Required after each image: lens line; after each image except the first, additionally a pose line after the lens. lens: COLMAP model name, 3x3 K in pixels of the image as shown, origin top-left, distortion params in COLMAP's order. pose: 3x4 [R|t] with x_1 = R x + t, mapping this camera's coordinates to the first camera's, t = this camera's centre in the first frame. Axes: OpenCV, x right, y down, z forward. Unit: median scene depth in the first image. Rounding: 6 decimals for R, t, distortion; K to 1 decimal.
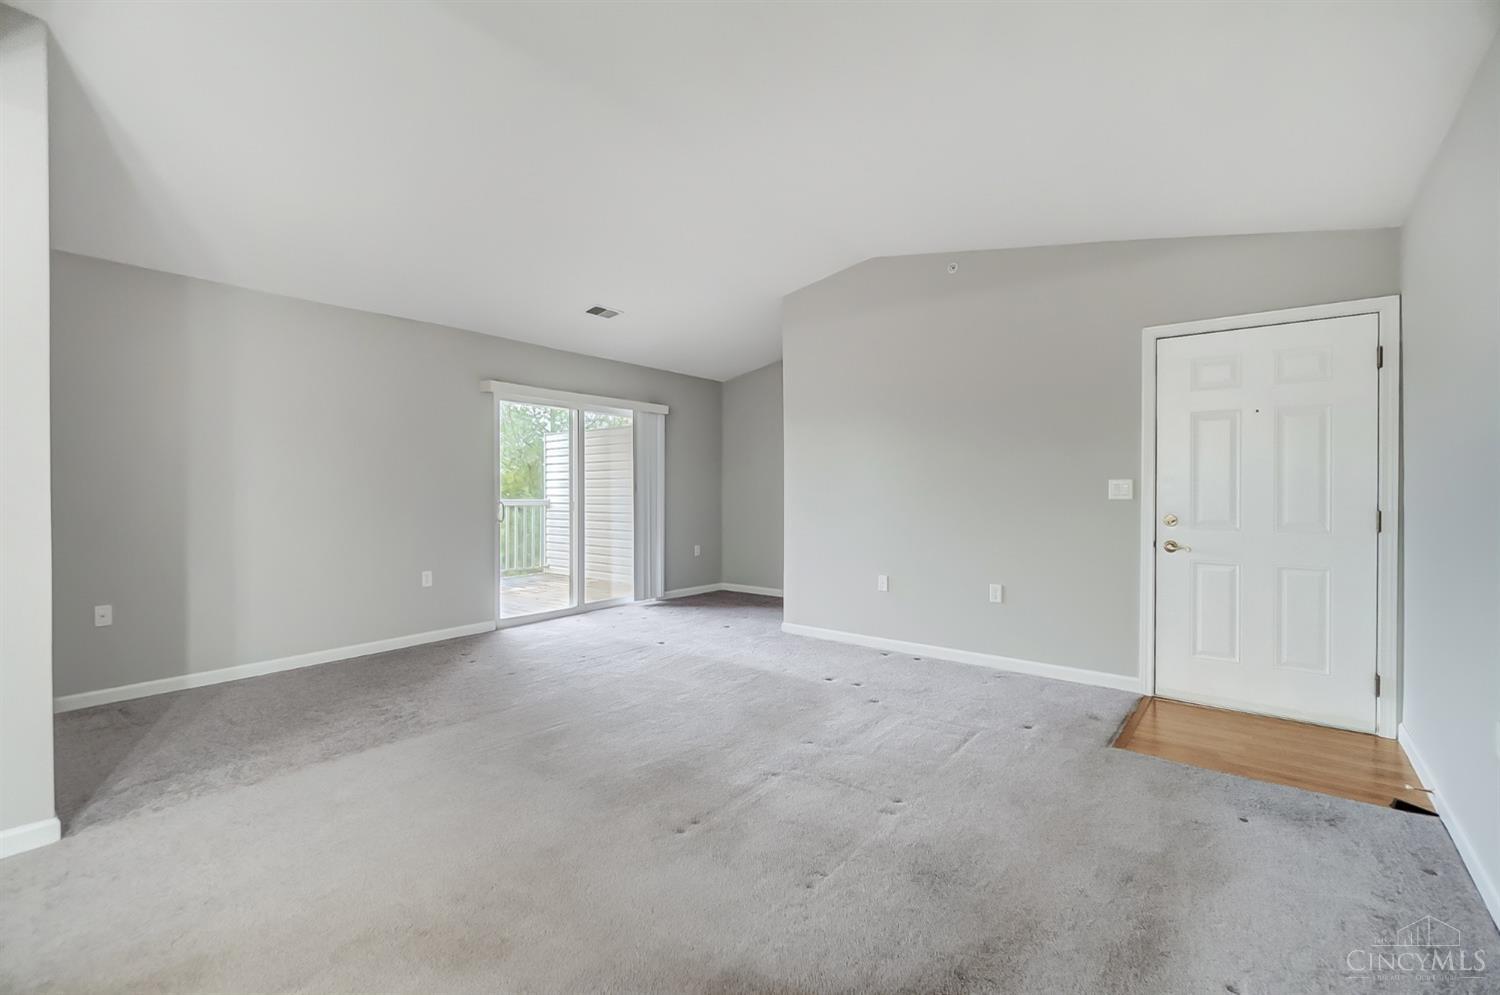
lens RADIAL K [[647.4, 0, 747.2], [0, 647.4, 492.8], [0, 0, 1]] dist [0.001354, 0.000364]
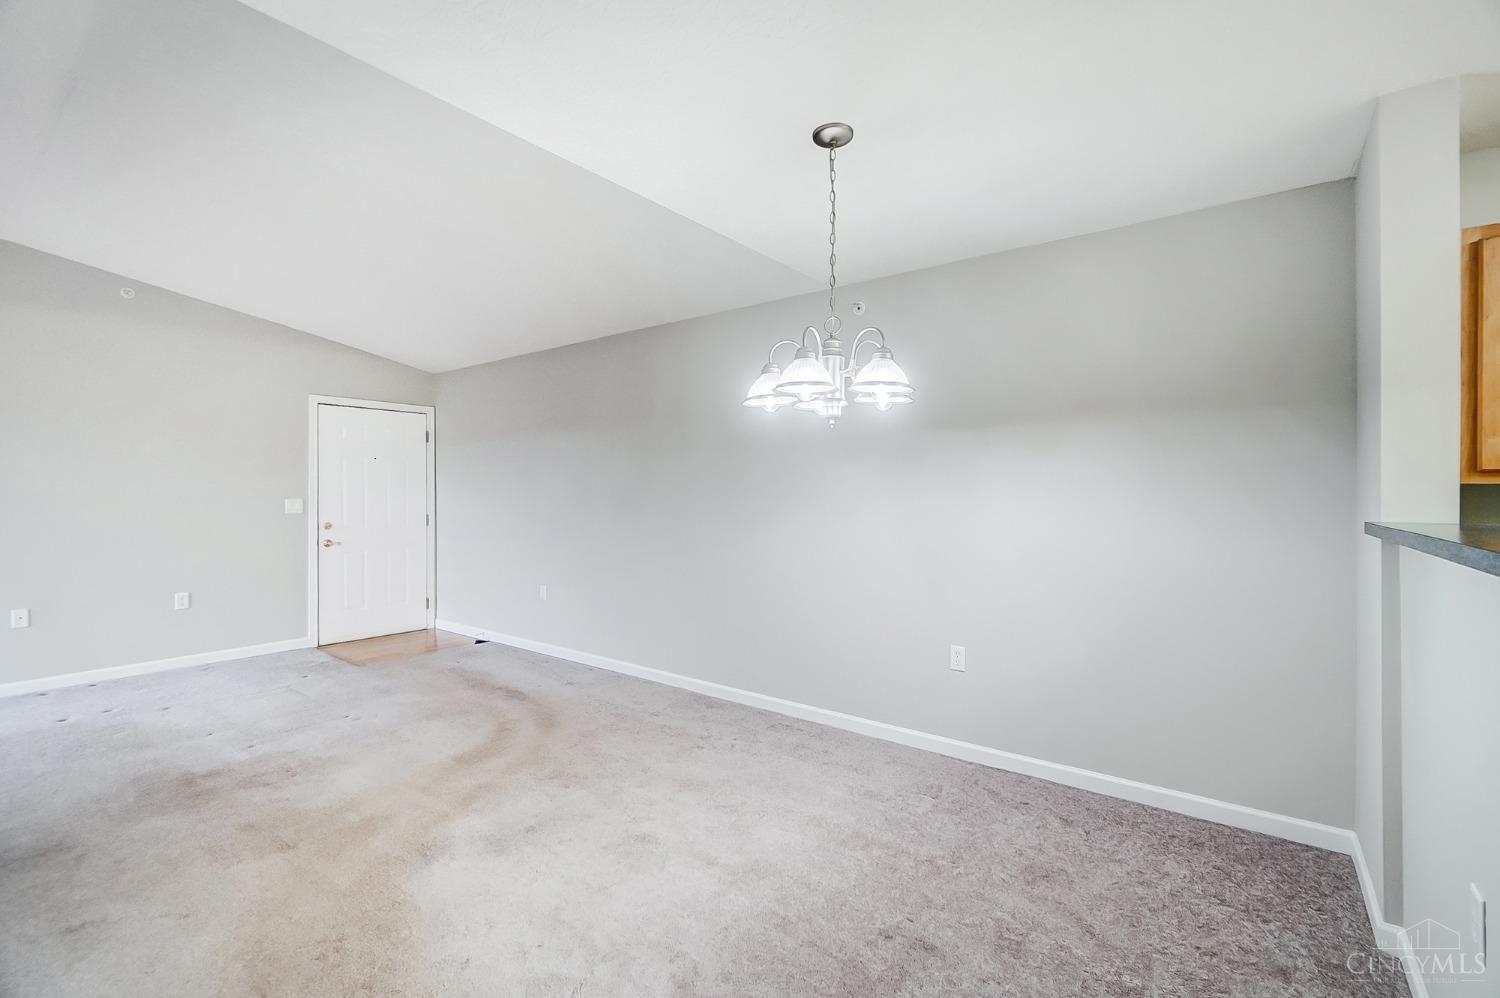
lens RADIAL K [[660.0, 0, 742.1], [0, 660.0, 492.9], [0, 0, 1]] dist [0.000637, 0.000142]
pose [[-0.024185, -0.001391, 0.999707, -0.616894], [0.005355, 0.999985, 0.001521, -0.021610], [-0.999693, 0.005390, -0.024177, 0.048781]]
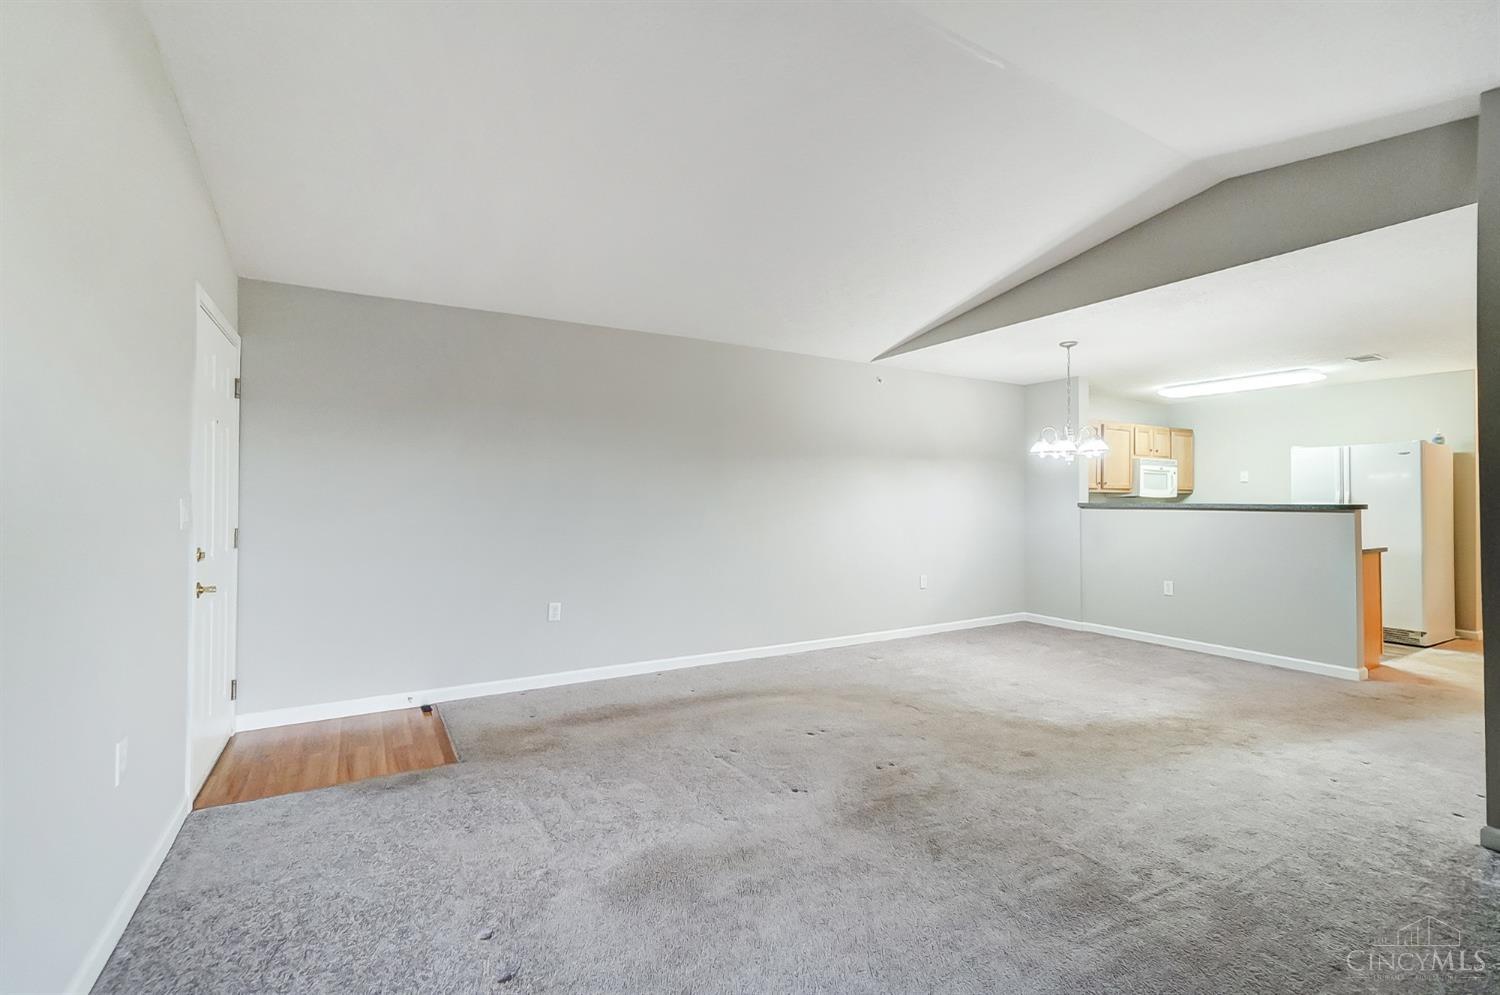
lens RADIAL K [[647.4, 0, 747.2], [0, 647.4, 492.8], [0, 0, 1]] dist [0.001354, 0.000364]
pose [[-0.936243, -0.002367, 0.351345, -0.127673], [-0.002752, 0.999996, -0.000597, -0.019966], [-0.351342, -0.001525, -0.936246, 1.005173]]
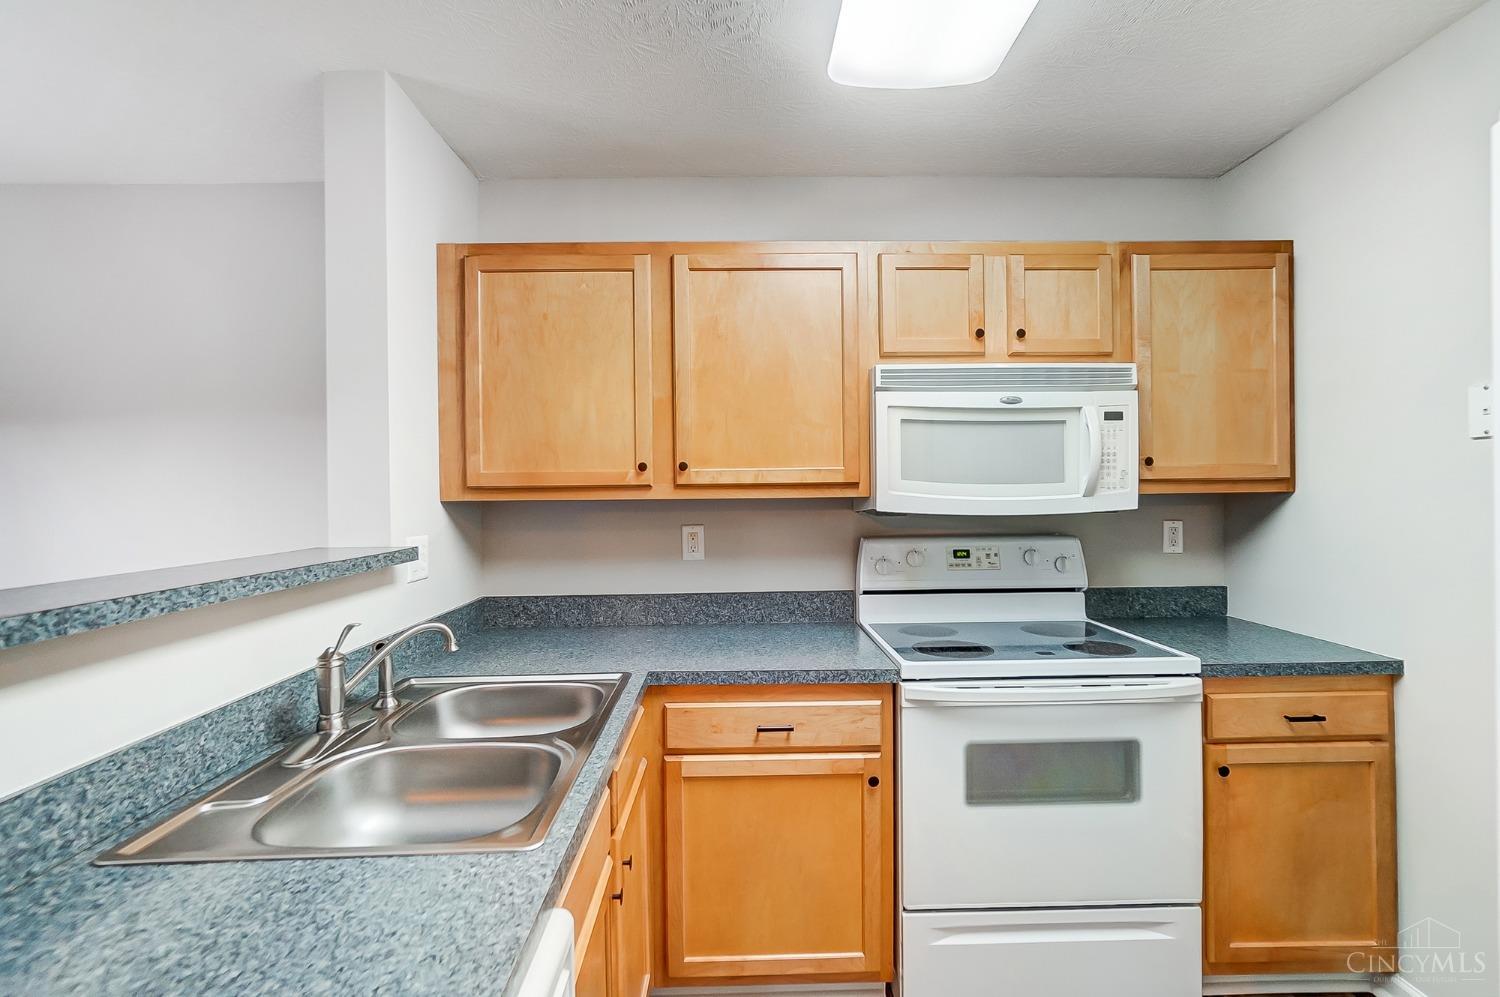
lens RADIAL K [[679.6, 0, 748.8], [0, 679.6, 486.0], [0, 0, 1]] dist [-0.027747, 0.015915]
pose [[-0.640983, 0.008410, 0.767509, -0.662545], [0.014335, 0.999897, 0.001015, -0.031094], [-0.767421, 0.011653, -0.641037, -0.264153]]
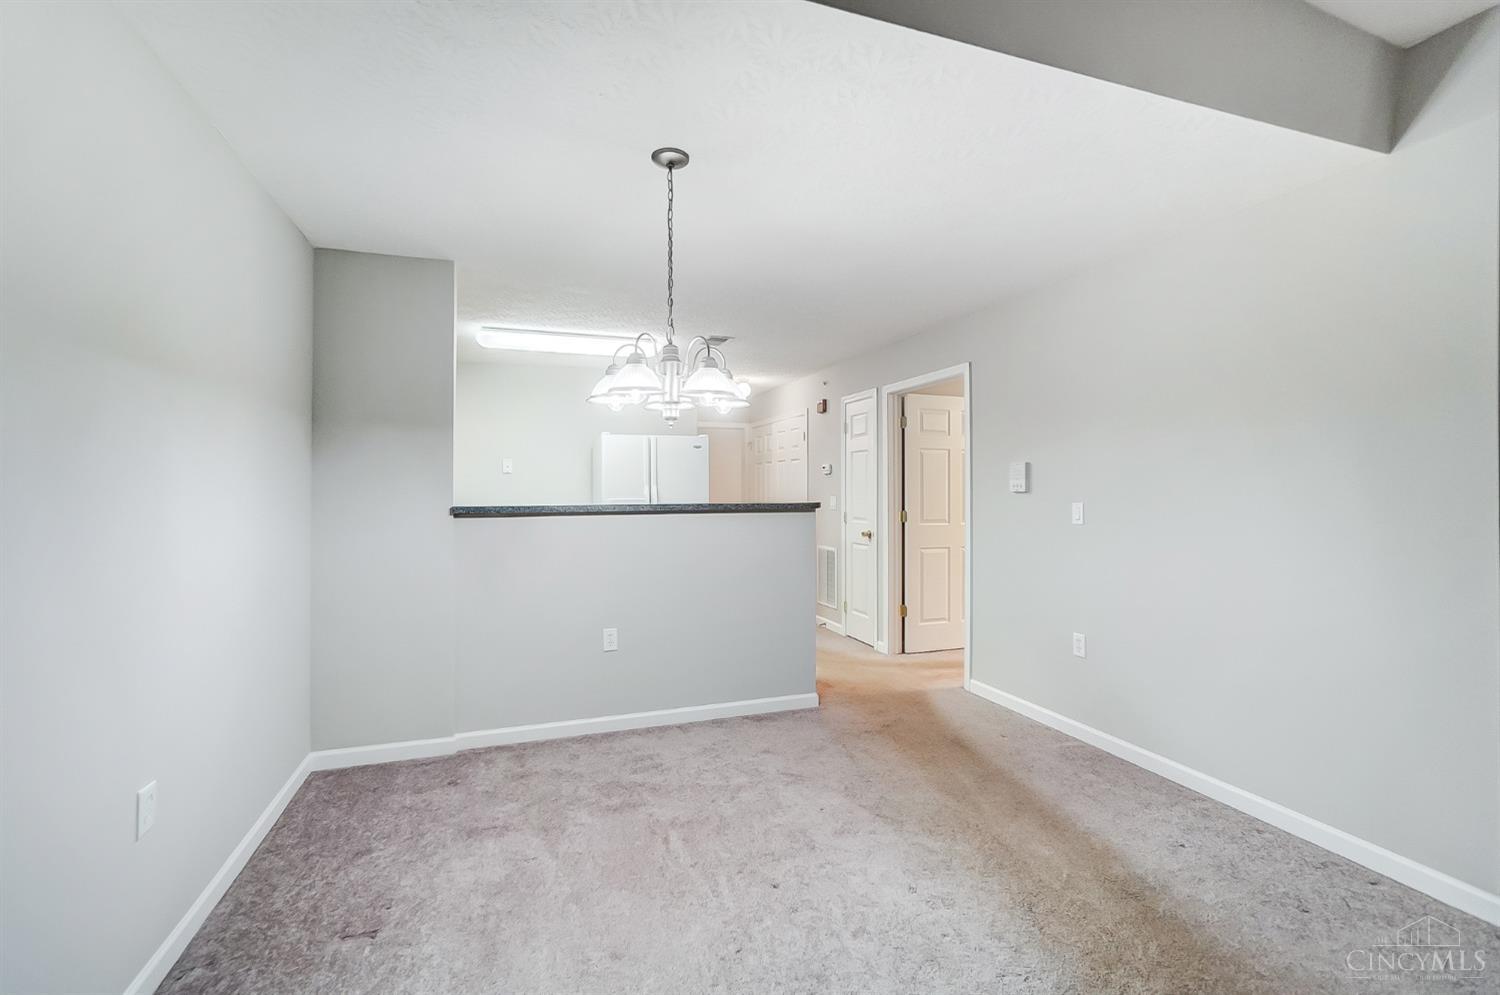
lens RADIAL K [[658.4, 0, 736.4], [0, 658.4, 487.0], [0, 0, 1]] dist [0.011228, 0.000600]
pose [[-0.524235, -0.005947, -0.851553, 0.110409], [-0.005807, 0.999977, -0.003409, -0.021906], [0.851554, 0.003158, -0.524257, 0.232931]]
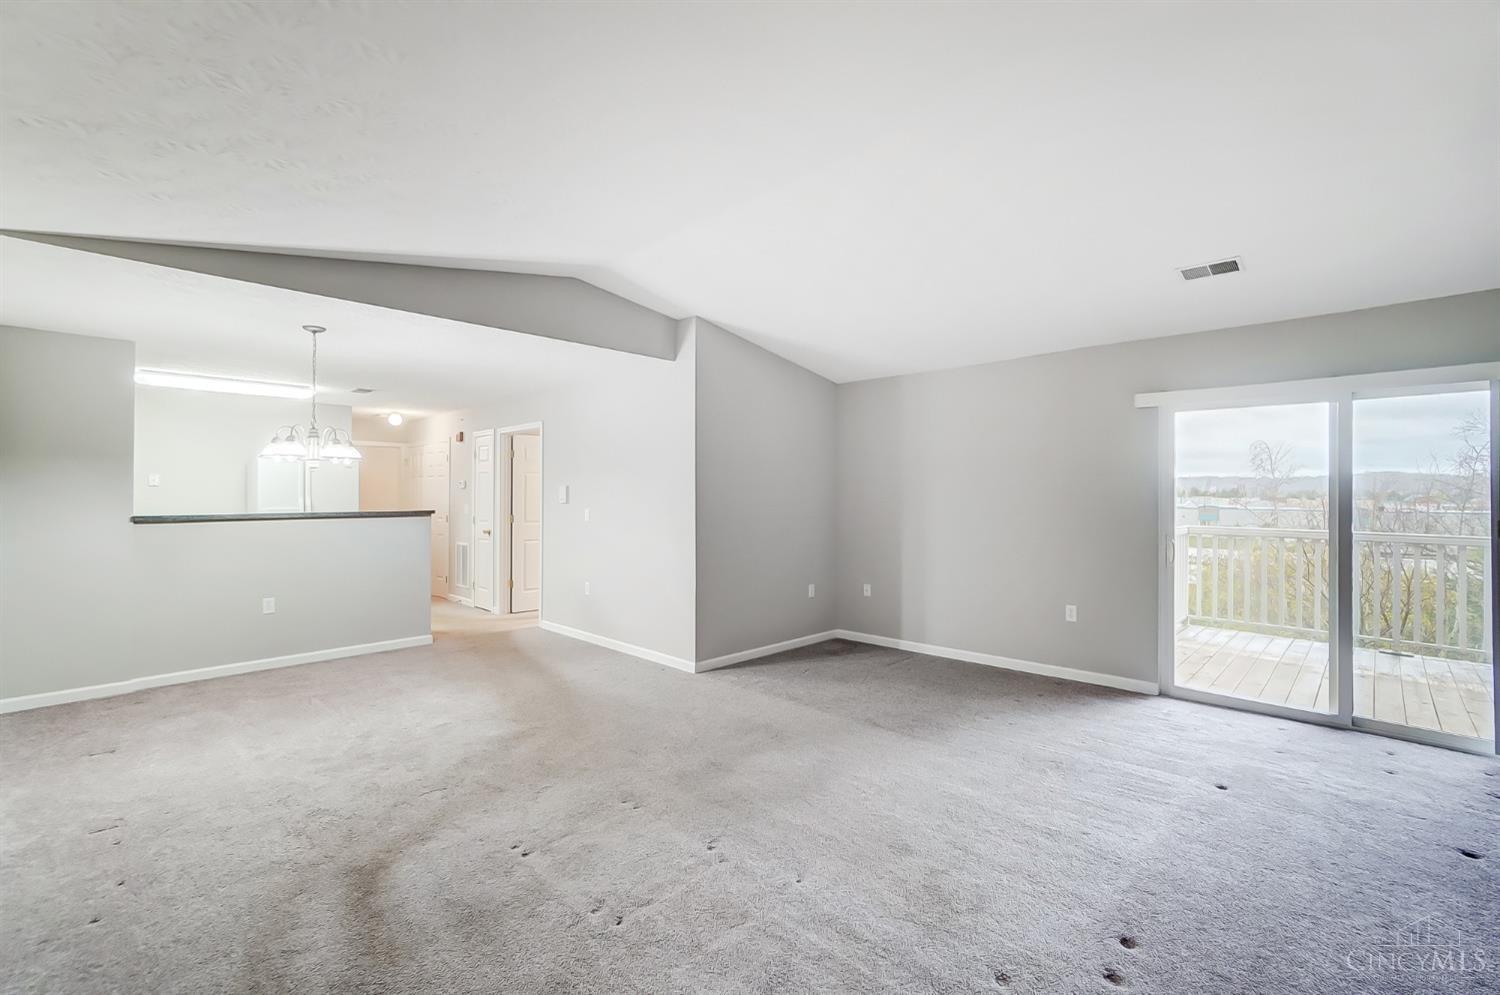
lens RADIAL K [[658.4, 0, 736.4], [0, 658.4, 487.0], [0, 0, 1]] dist [0.011228, 0.000600]
pose [[-0.110200, -0.013247, -0.993821, 0.506761], [-0.007242, 0.999895, -0.012525, -0.037282], [0.993883, 0.005817, -0.110284, 0.568706]]
